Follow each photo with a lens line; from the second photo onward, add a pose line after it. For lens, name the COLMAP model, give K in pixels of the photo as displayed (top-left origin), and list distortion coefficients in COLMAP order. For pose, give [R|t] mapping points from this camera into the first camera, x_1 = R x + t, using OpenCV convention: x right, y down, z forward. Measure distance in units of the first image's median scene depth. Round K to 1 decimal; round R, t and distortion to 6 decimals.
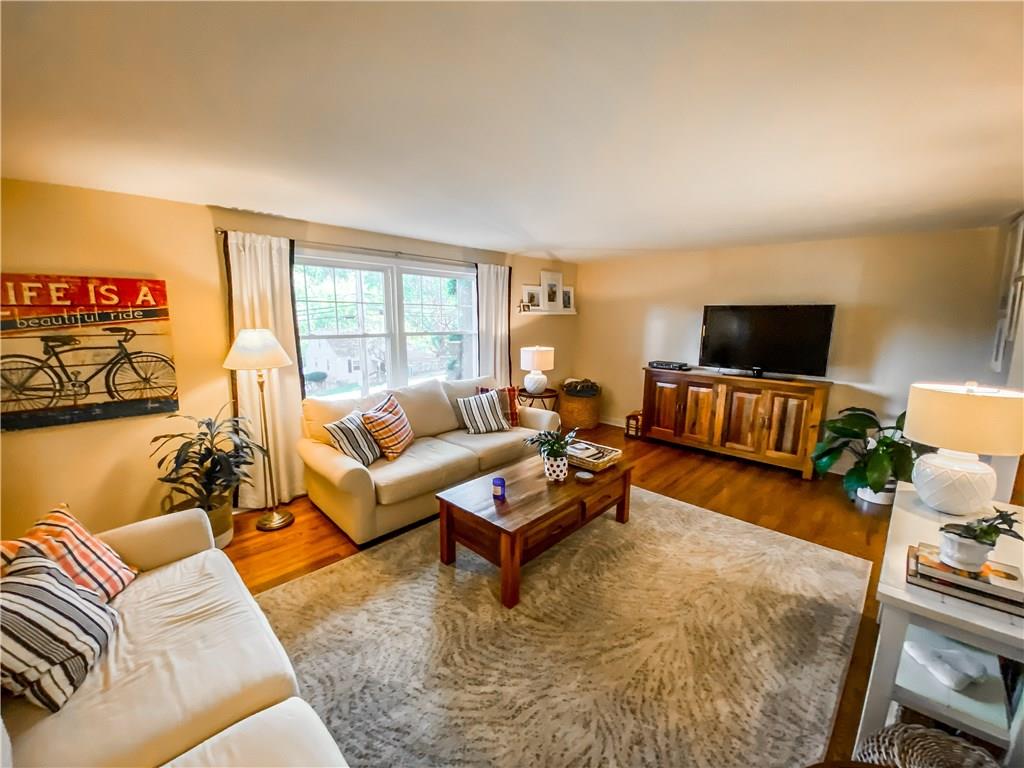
lens RADIAL K [[413.3, 0, 505.9], [0, 413.3, 381.0], [0, 0, 1]] dist [0.021980, -0.023186]
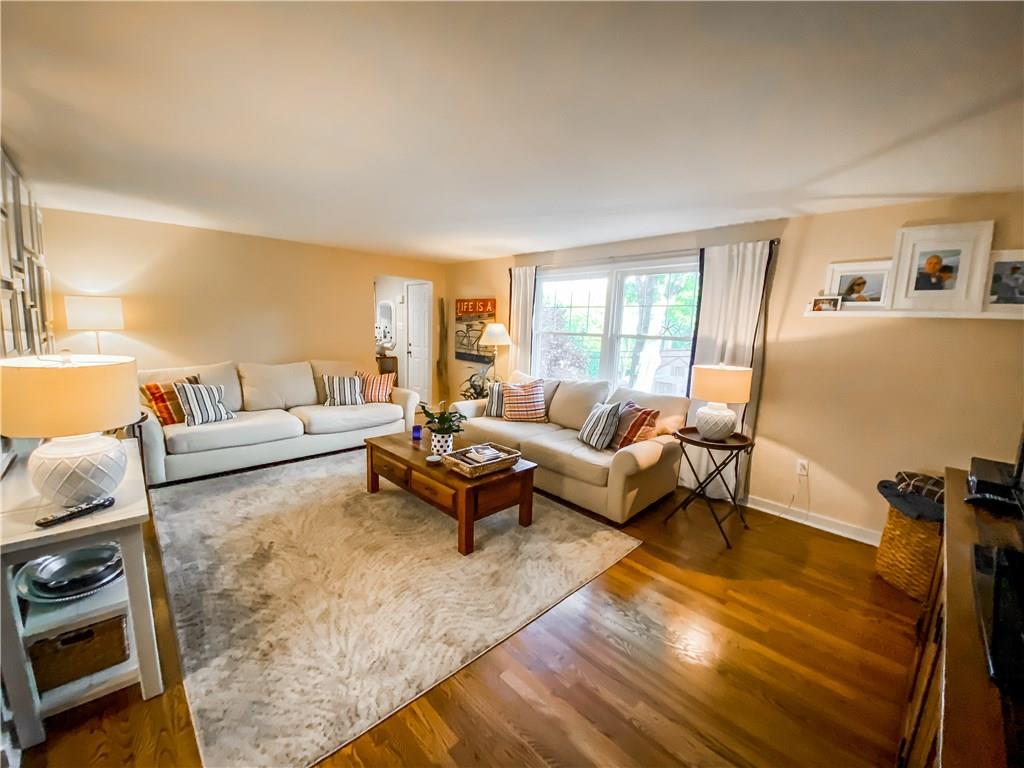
lens RADIAL K [[413.3, 0, 505.9], [0, 413.3, 381.0], [0, 0, 1]] dist [0.021980, -0.023186]
pose [[-0.048618, 0.146464, -0.988021, 1.127836], [-0.173211, 0.972967, 0.152755, -0.159652], [0.983684, 0.178562, -0.021935, 1.092417]]
